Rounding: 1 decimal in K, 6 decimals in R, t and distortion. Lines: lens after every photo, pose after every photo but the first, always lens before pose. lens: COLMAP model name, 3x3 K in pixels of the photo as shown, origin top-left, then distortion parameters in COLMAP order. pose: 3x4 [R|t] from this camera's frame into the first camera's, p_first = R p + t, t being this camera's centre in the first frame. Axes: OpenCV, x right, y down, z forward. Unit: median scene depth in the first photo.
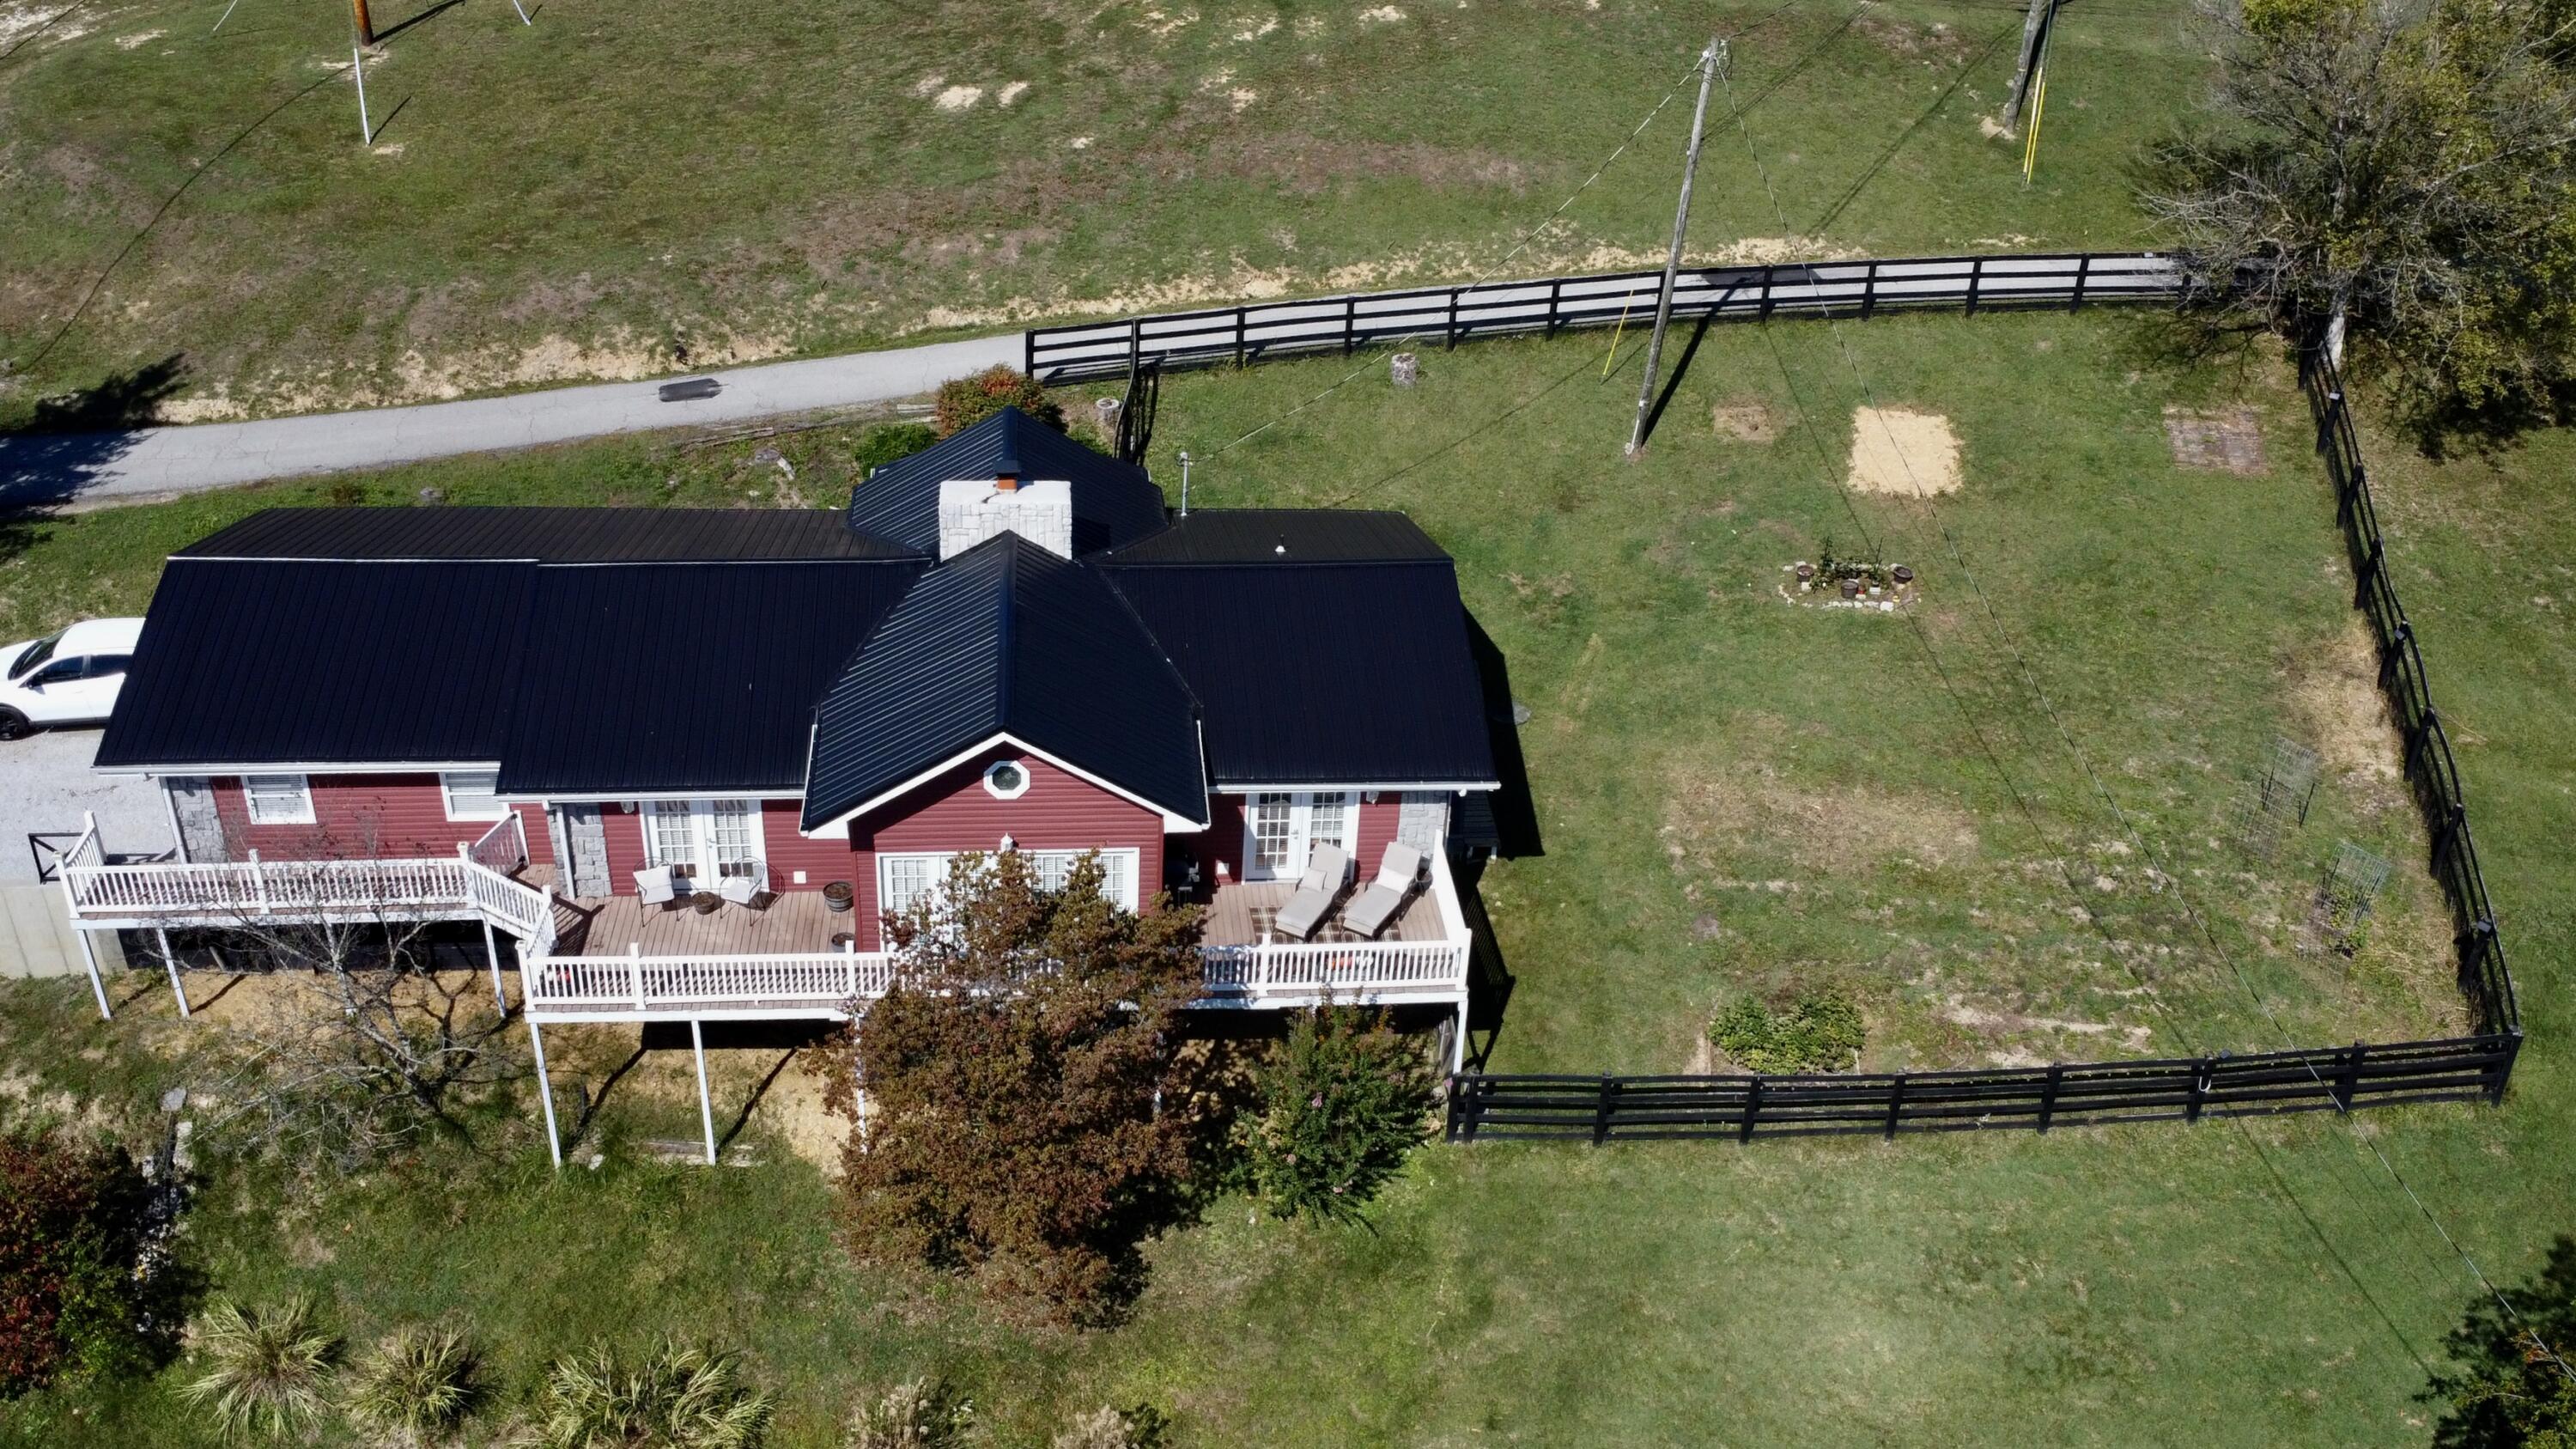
lens RADIAL K [[2189.2, 0, 1296.1], [0, 2189.2, 725.8], [0, 0, 1]] dist [-0.000799, 0.001742]
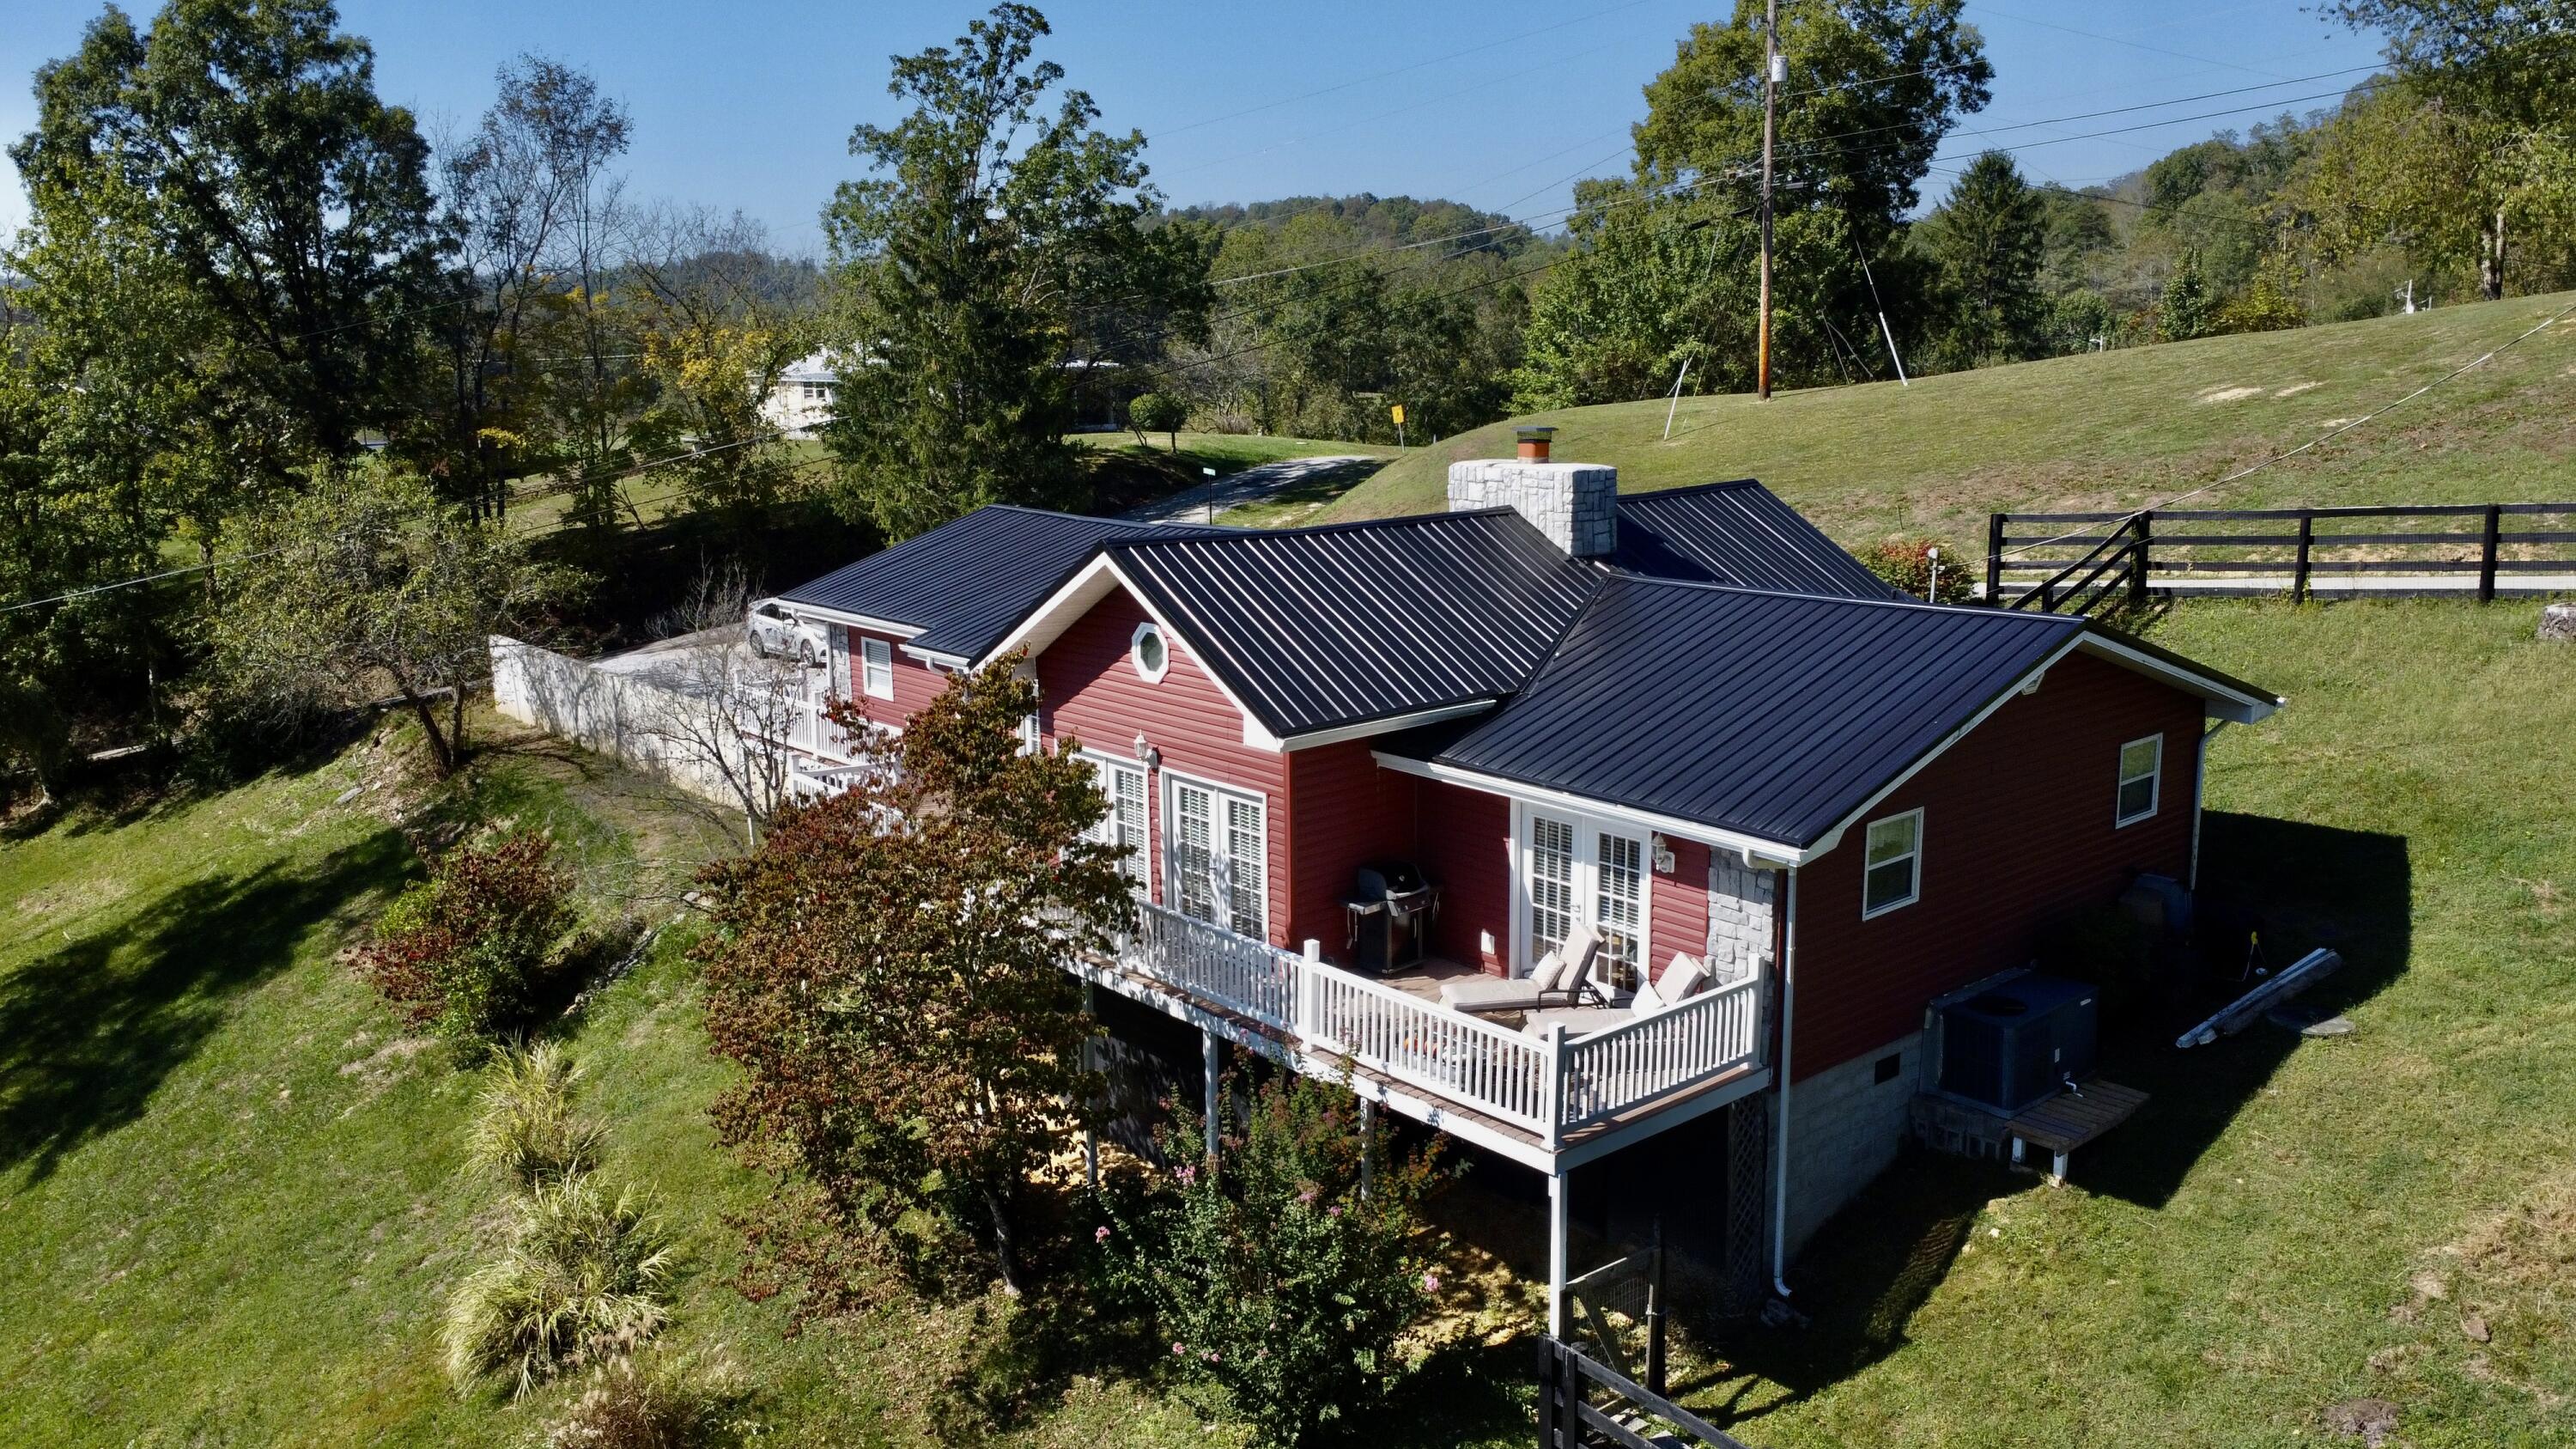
lens RADIAL K [[1939.7, 0, 1291.2], [0, 1939.7, 715.6], [0, 0, 1]] dist [0.000621, -0.008373]
pose [[0.563130, 0.099786, -0.820321, 0.352448], [-0.391276, 0.906552, -0.158326, 0.103744], [0.727865, 0.410130, 0.549551, 0.539102]]
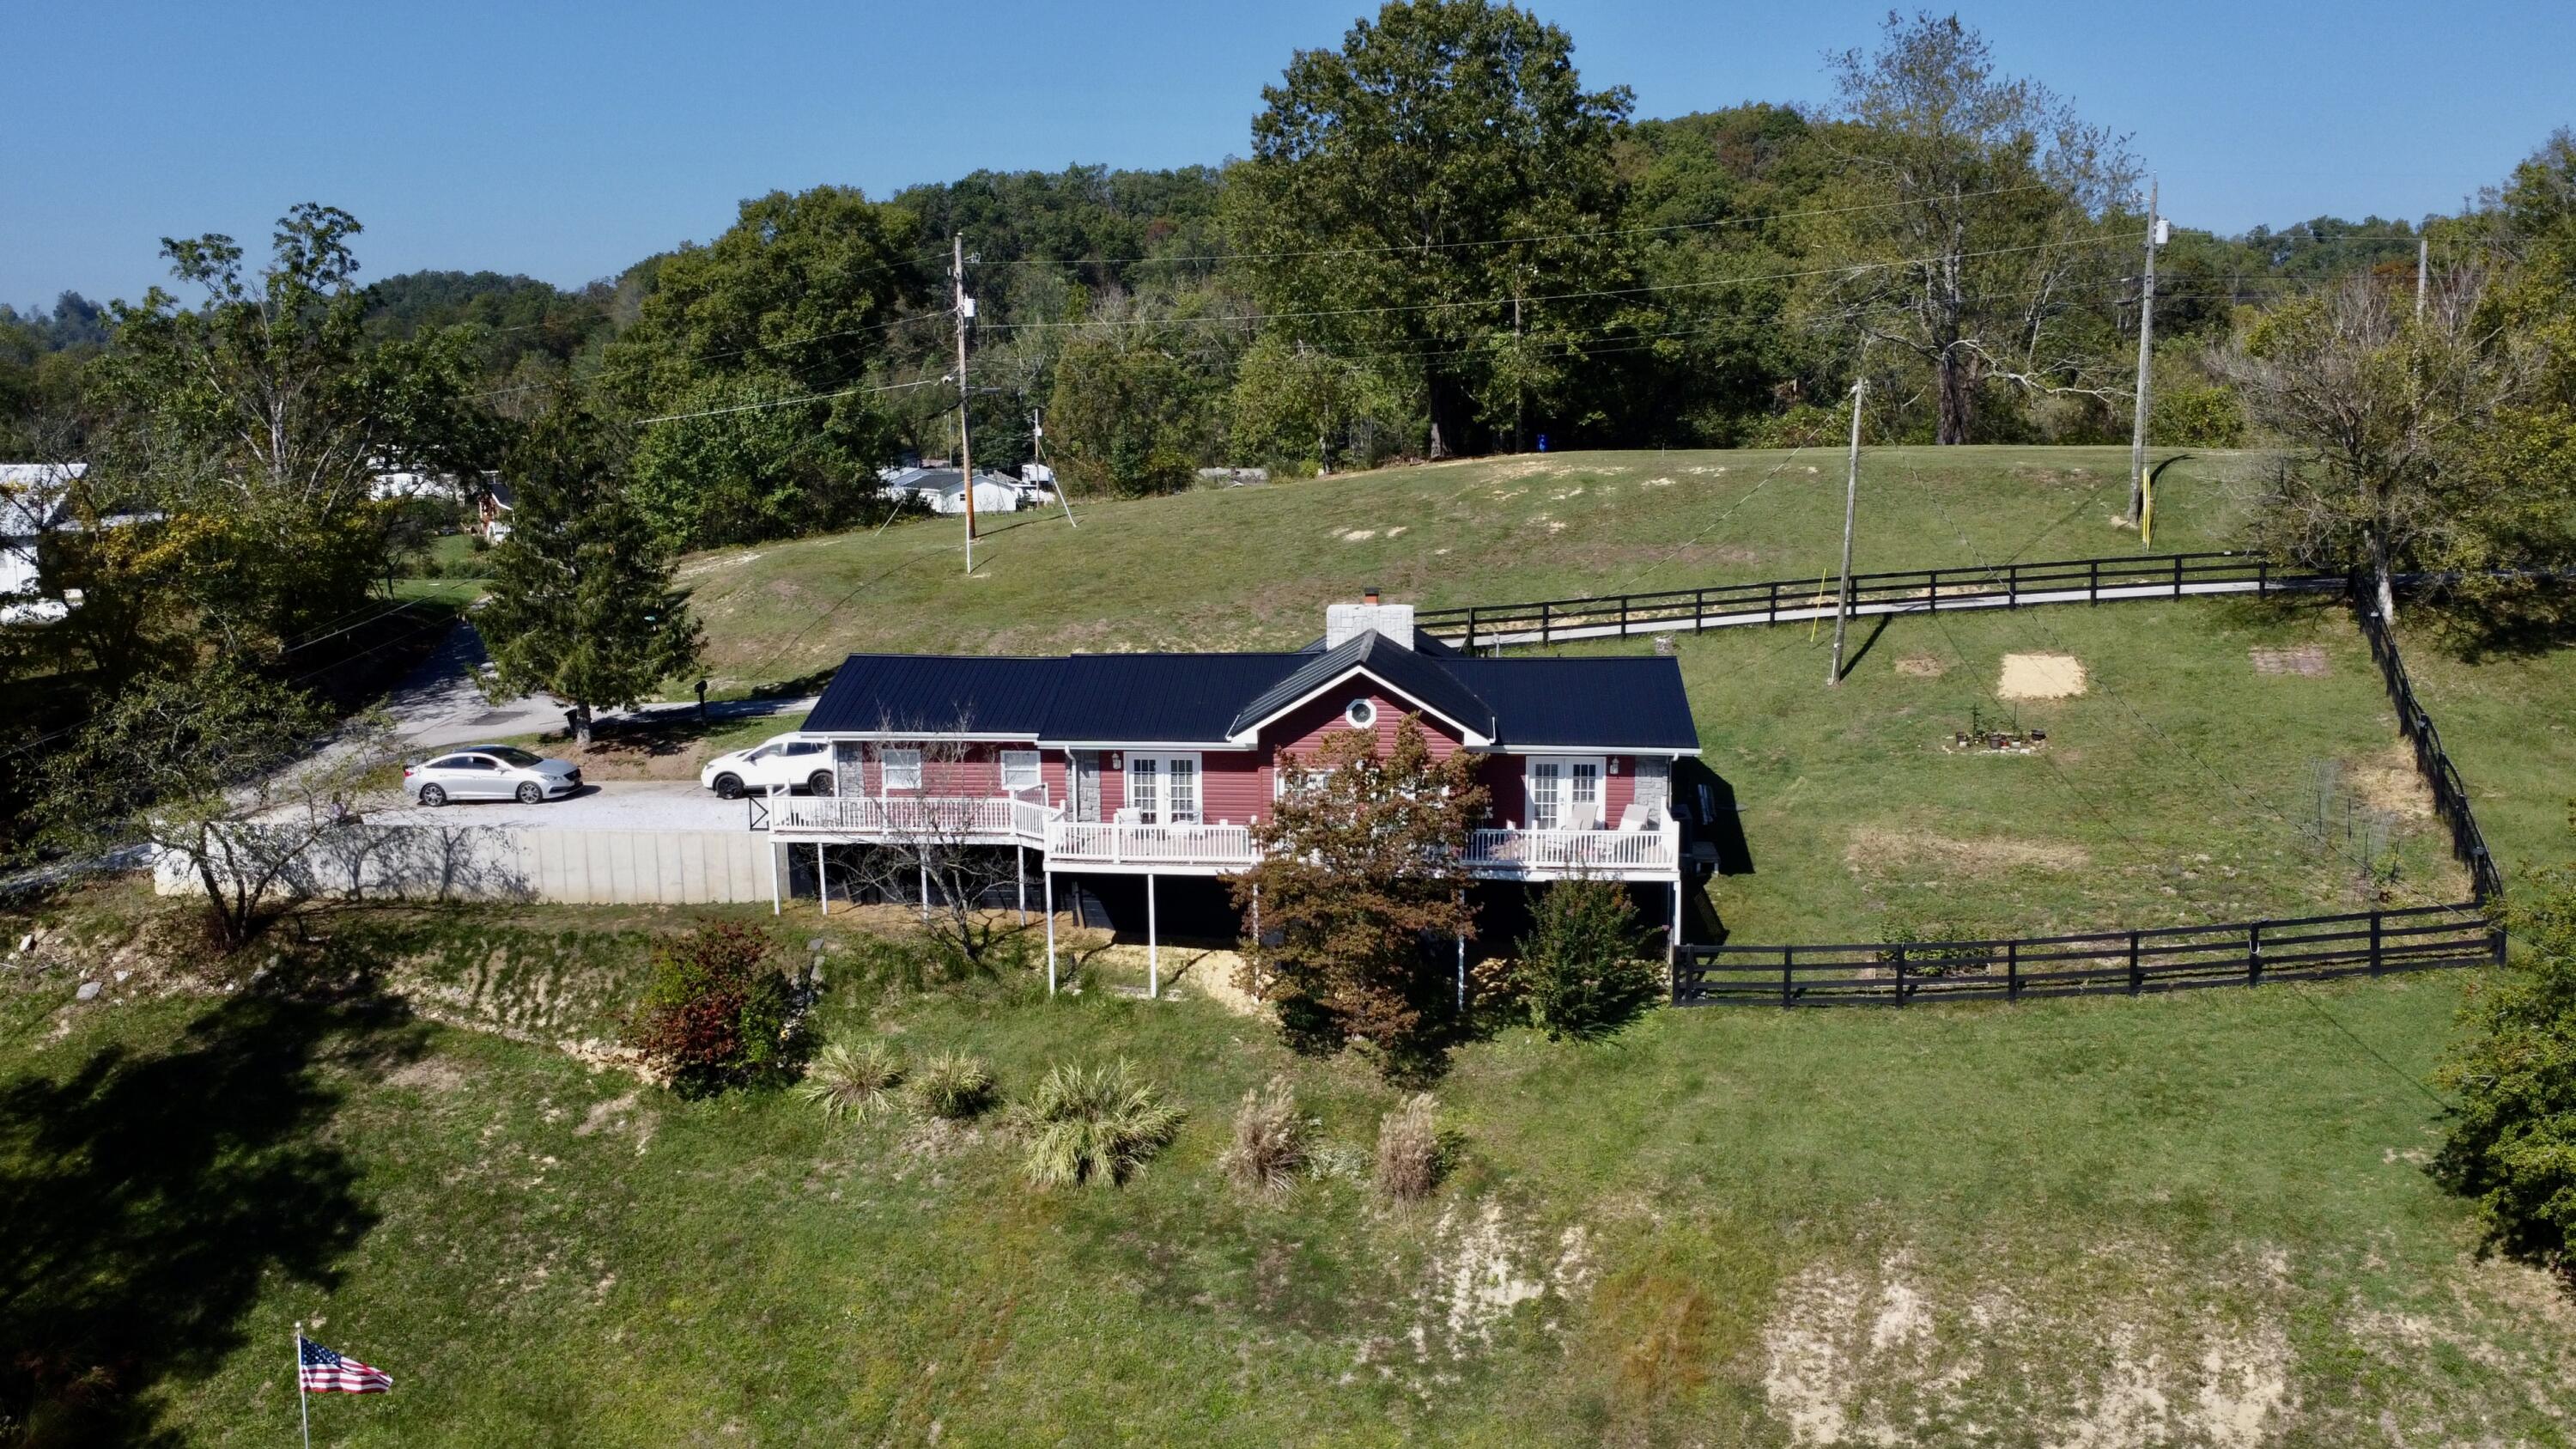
lens RADIAL K [[1967.3, 0, 1296.4], [0, 1967.3, 733.2], [0, 0, 1]] dist [0.000609, -0.003103]
pose [[0.981818, -0.025795, -0.188065, 0.063780], [-0.045794, 0.929277, -0.366534, 0.429765], [0.184219, 0.368482, 0.911200, -0.197920]]
